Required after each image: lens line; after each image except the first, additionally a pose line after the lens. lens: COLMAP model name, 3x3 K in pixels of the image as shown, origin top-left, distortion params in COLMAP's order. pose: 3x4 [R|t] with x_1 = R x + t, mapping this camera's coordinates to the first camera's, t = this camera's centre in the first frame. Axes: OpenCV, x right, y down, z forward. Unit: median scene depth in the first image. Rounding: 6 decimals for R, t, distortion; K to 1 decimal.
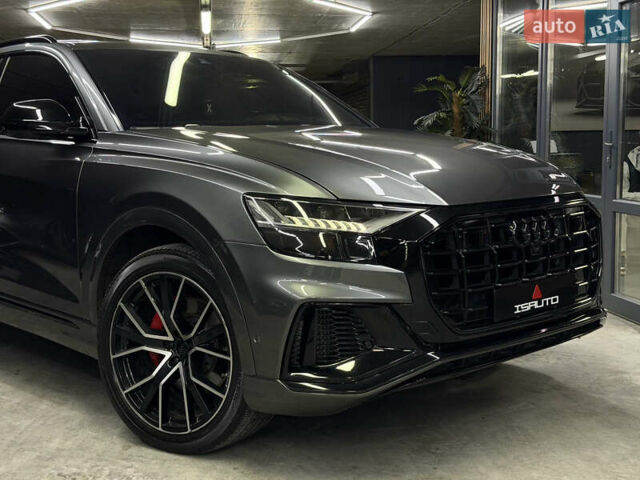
lens RADIAL K [[887.5, 0, 320.0], [0, 887.5, 240.0], [0, 0, 1]] dist [0.139264, -0.133325]
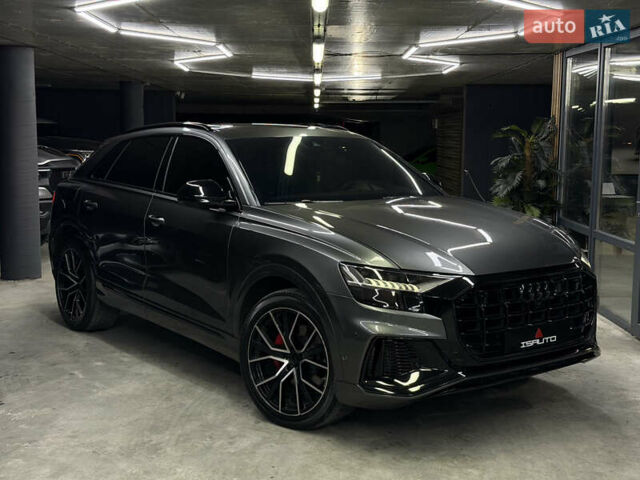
lens RADIAL K [[887.5, 0, 320.0], [0, 887.5, 240.0], [0, 0, 1]] dist [0.139264, -0.133325]
pose [[0.992970, 0.034610, -0.113190, 0.047490], [-0.033241, 0.999350, 0.013962, -0.099130], [0.113600, -0.010101, 0.993475, -0.472190]]
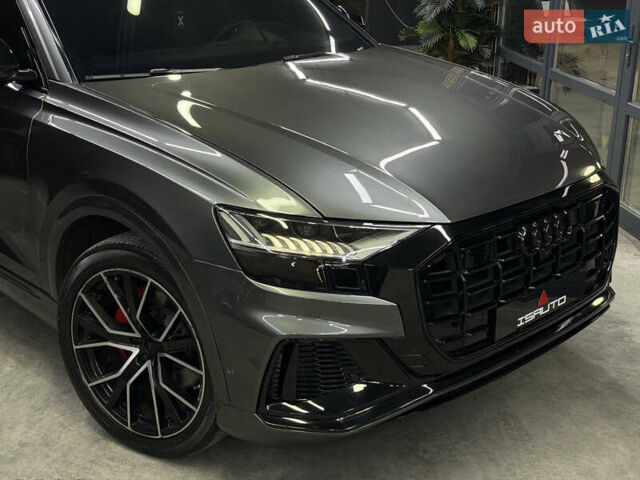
lens RADIAL K [[887.5, 0, 320.0], [0, 887.5, 240.0], [0, 0, 1]] dist [0.139264, -0.133325]
pose [[0.999822, 0.013616, 0.013083, 0.004953], [-0.016273, 0.972770, 0.231201, -0.197894], [-0.009578, -0.231372, 0.972818, 0.135466]]
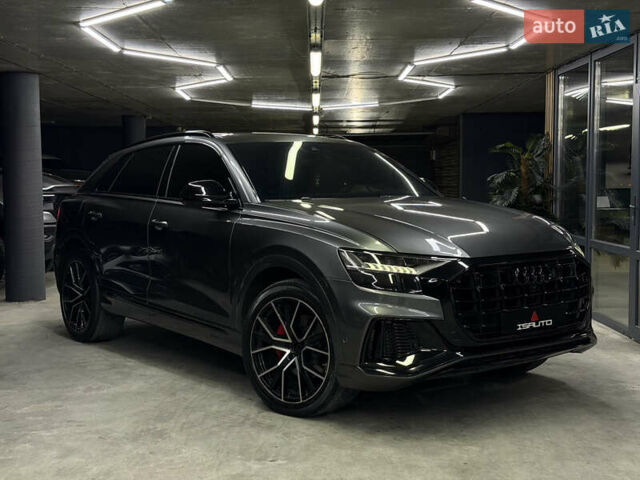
lens RADIAL K [[887.5, 0, 320.0], [0, 887.5, 240.0], [0, 0, 1]] dist [0.139264, -0.133325]
pose [[0.993145, 0.013972, -0.116048, 0.057405], [-0.018554, 0.999086, -0.038496, -0.004501], [0.115404, 0.040385, 0.992497, -0.508936]]
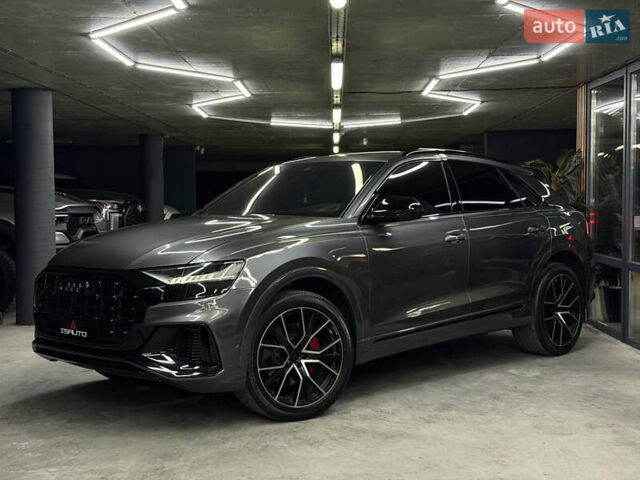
lens RADIAL K [[887.5, 0, 320.0], [0, 887.5, 240.0], [0, 0, 1]] dist [0.139264, -0.133325]
pose [[0.990322, 0.011421, -0.138321, 0.040322], [-0.020020, 0.997941, -0.060933, -0.011738], [0.137340, 0.063112, 0.988511, -0.395822]]
